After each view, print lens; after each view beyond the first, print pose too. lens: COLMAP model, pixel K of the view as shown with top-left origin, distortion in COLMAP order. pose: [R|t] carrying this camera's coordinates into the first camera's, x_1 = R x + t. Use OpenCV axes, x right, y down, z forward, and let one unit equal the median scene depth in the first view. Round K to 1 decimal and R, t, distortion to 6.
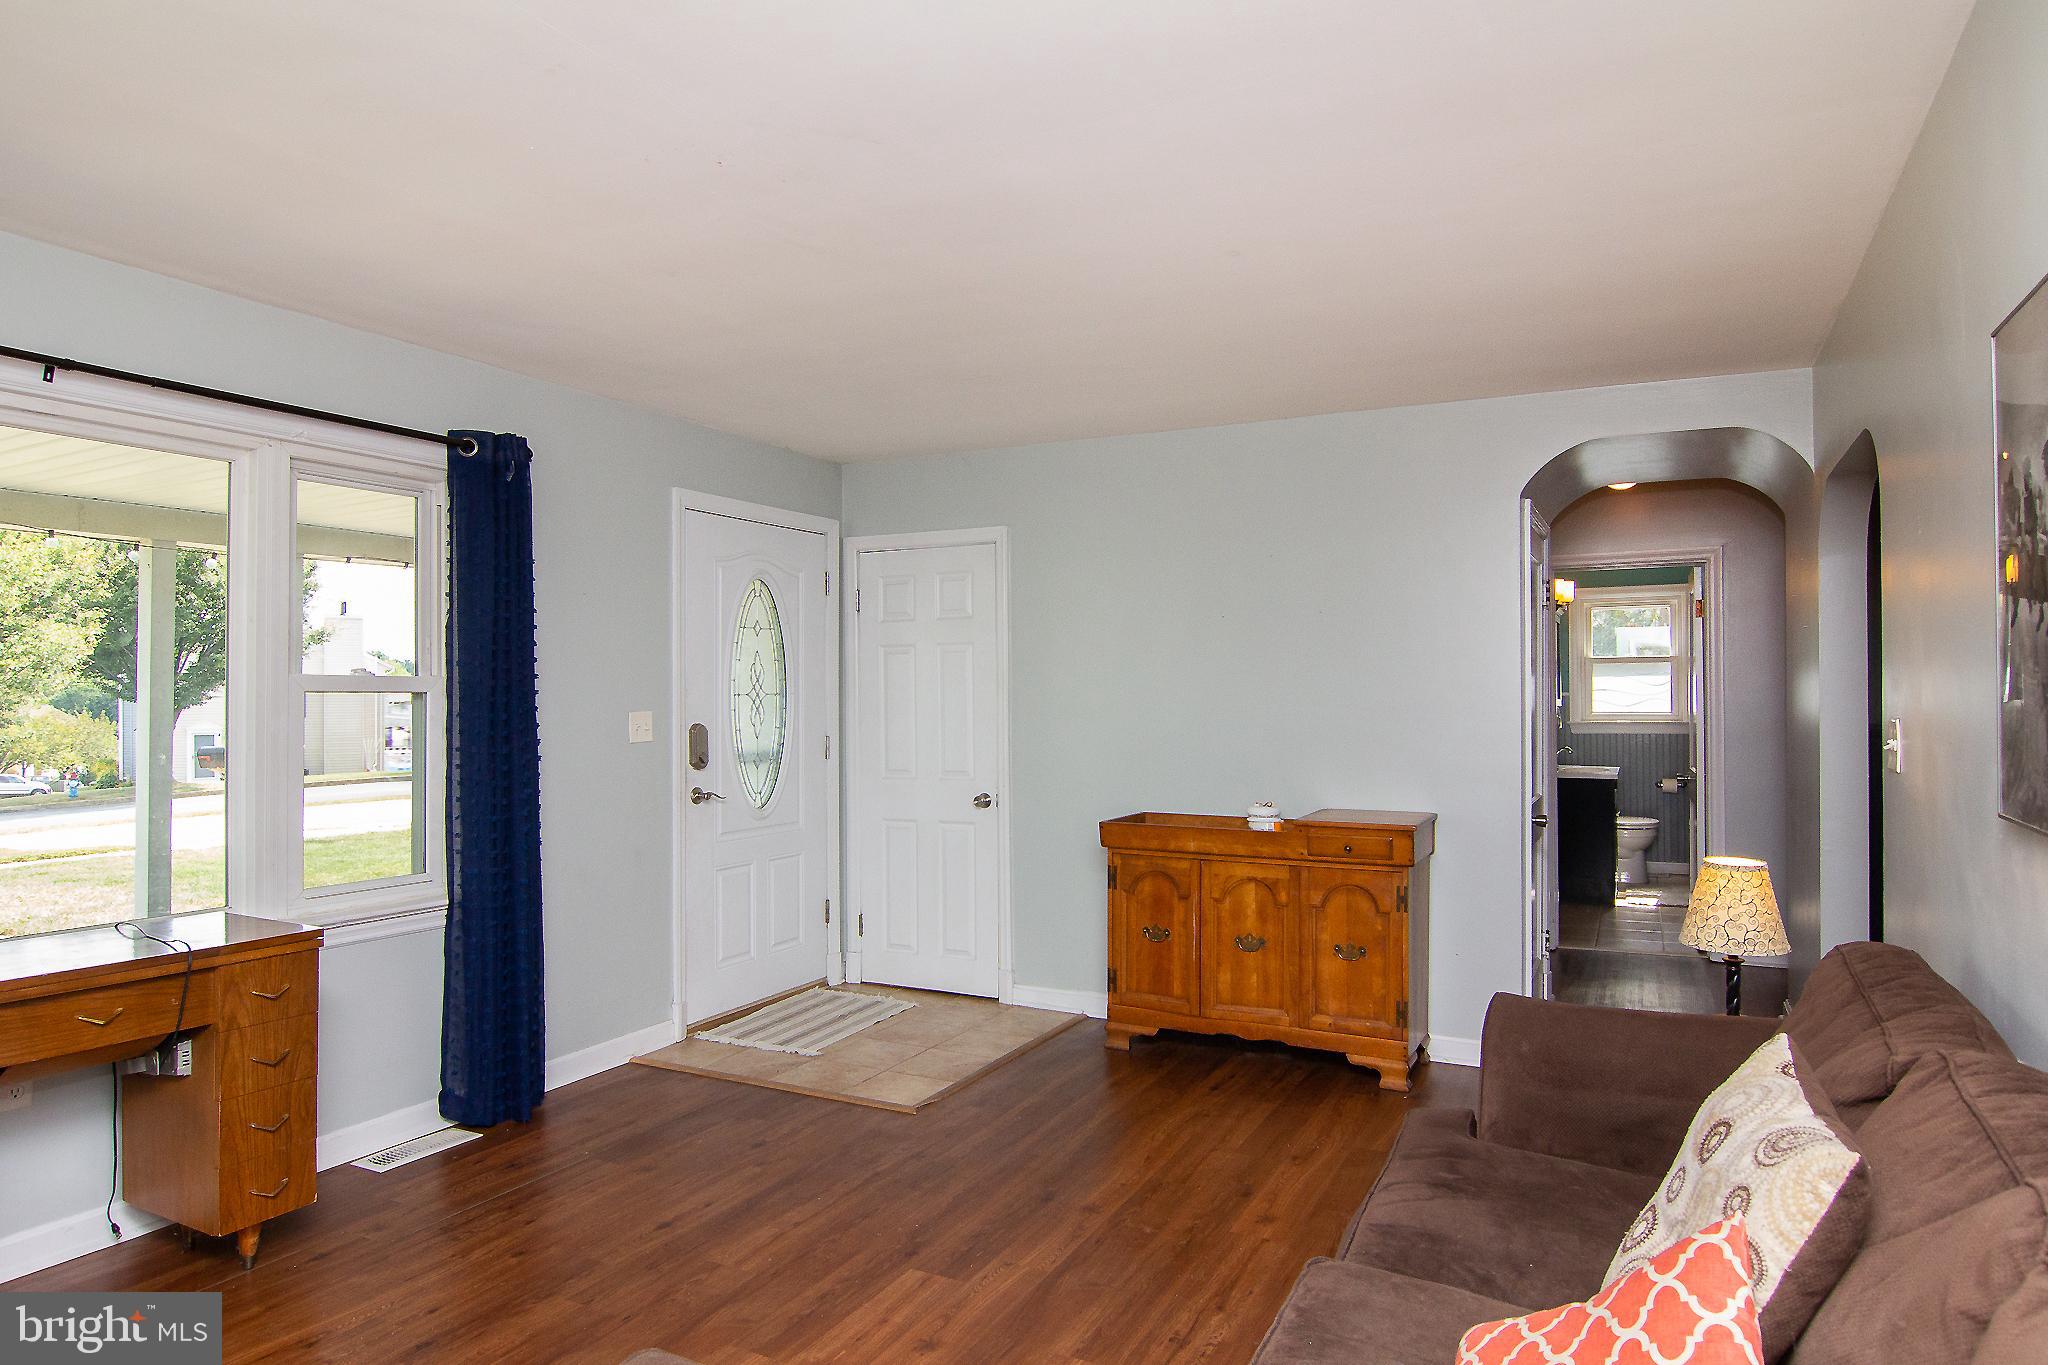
lens RADIAL K [[1220.7, 0, 1024.0], [0, 1220.7, 682.5], [0, 0, 1]] dist [-0.002172, -0.023447]
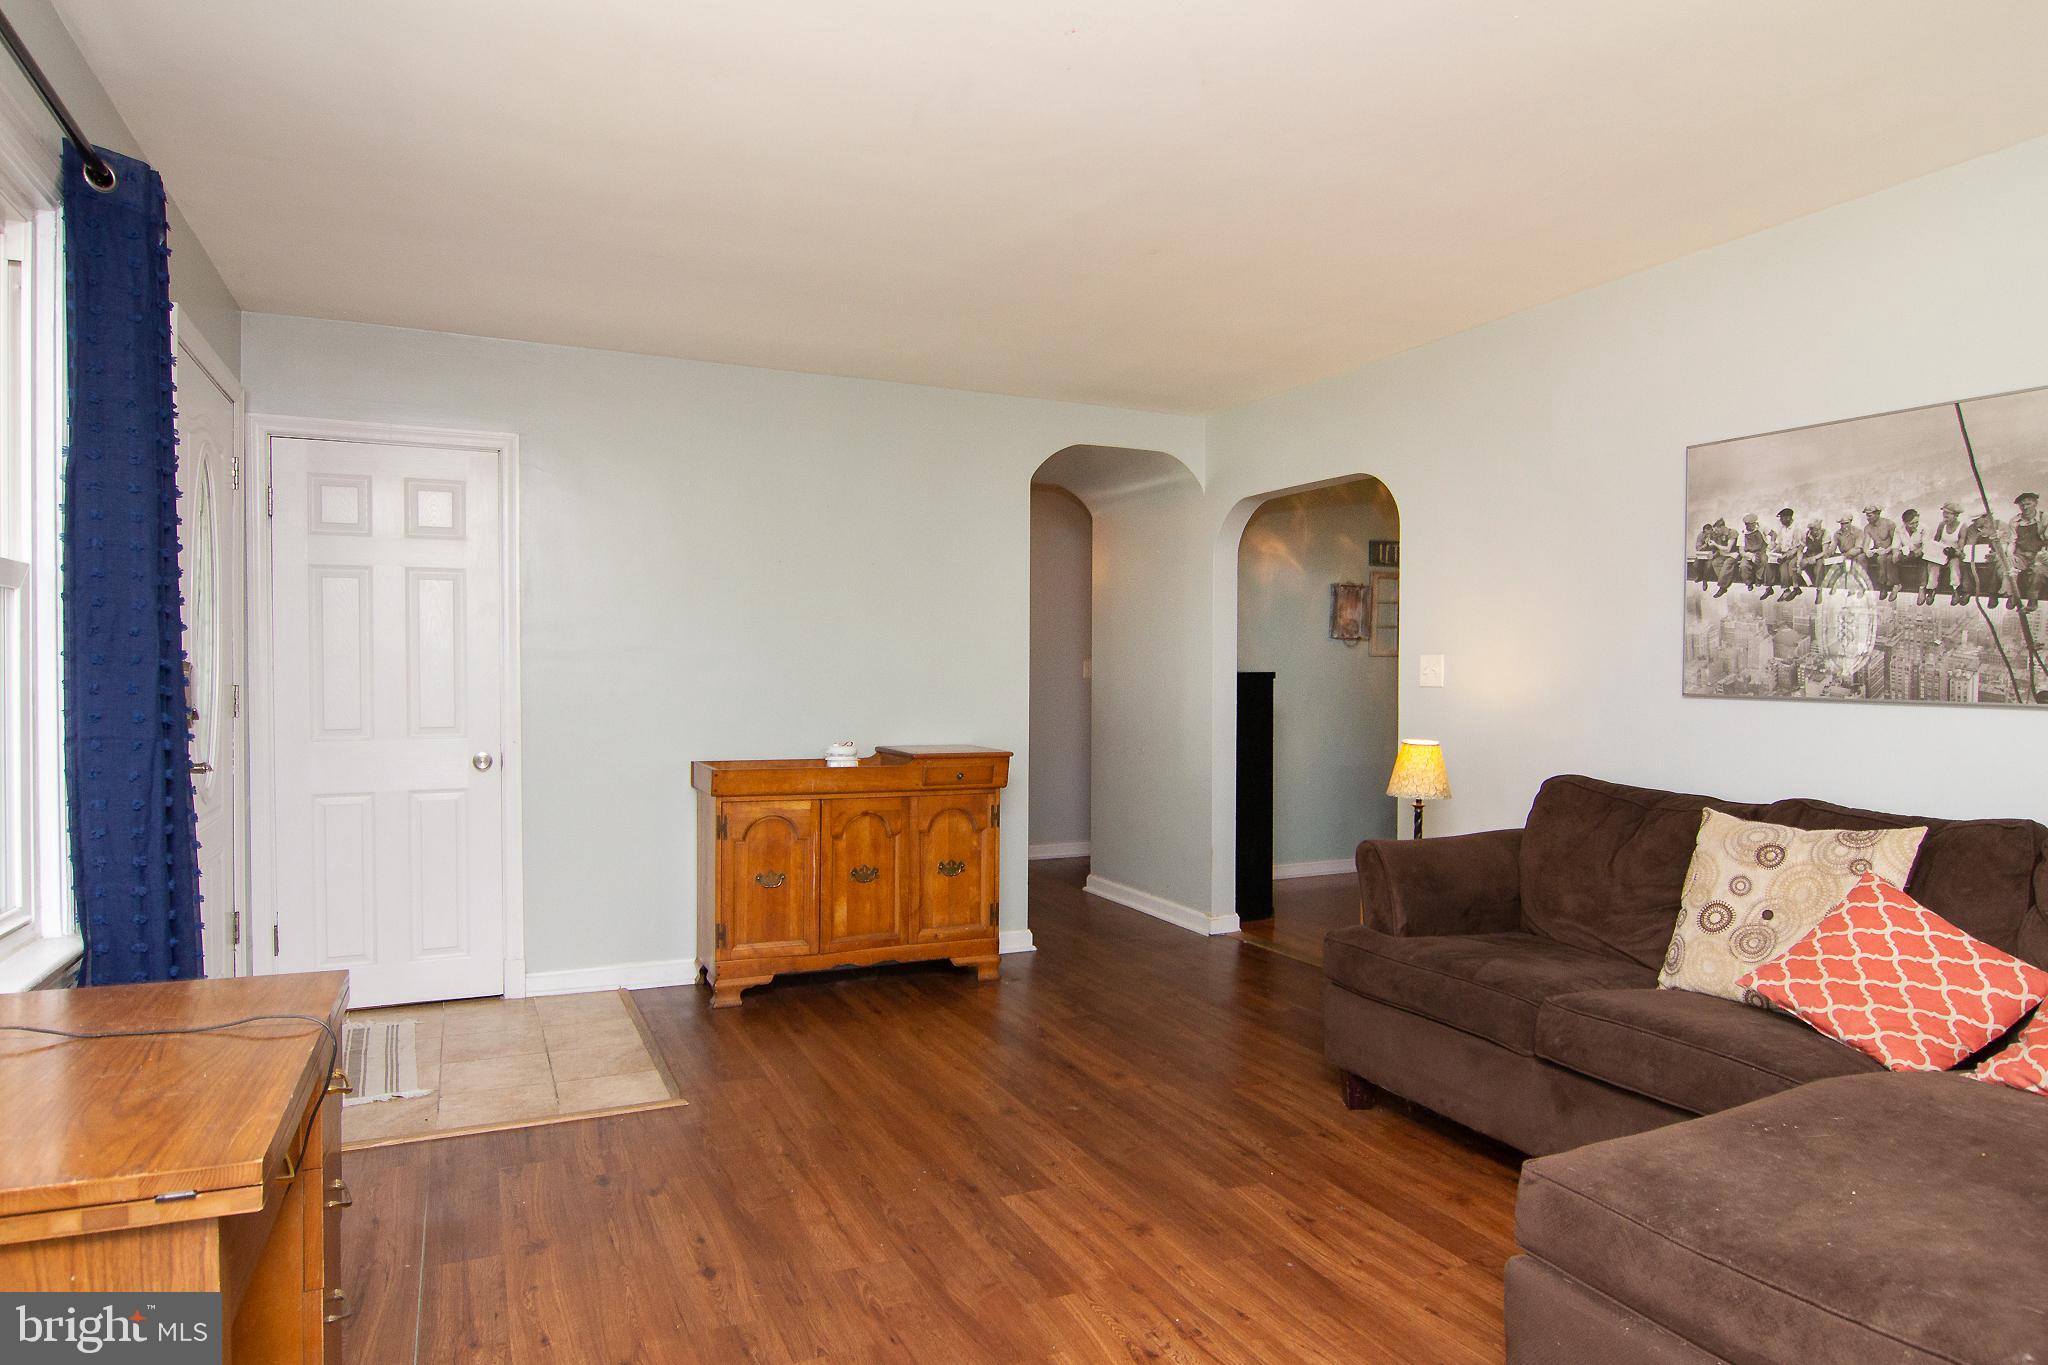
lens RADIAL K [[1220.7, 0, 1024.0], [0, 1220.7, 682.5], [0, 0, 1]] dist [-0.002172, -0.023447]
pose [[0.612410, 0.000878, 0.790540, -0.575374], [-0.017955, 0.999757, 0.012799, 0.033664], [-0.790336, -0.022033, 0.612277, 0.258513]]
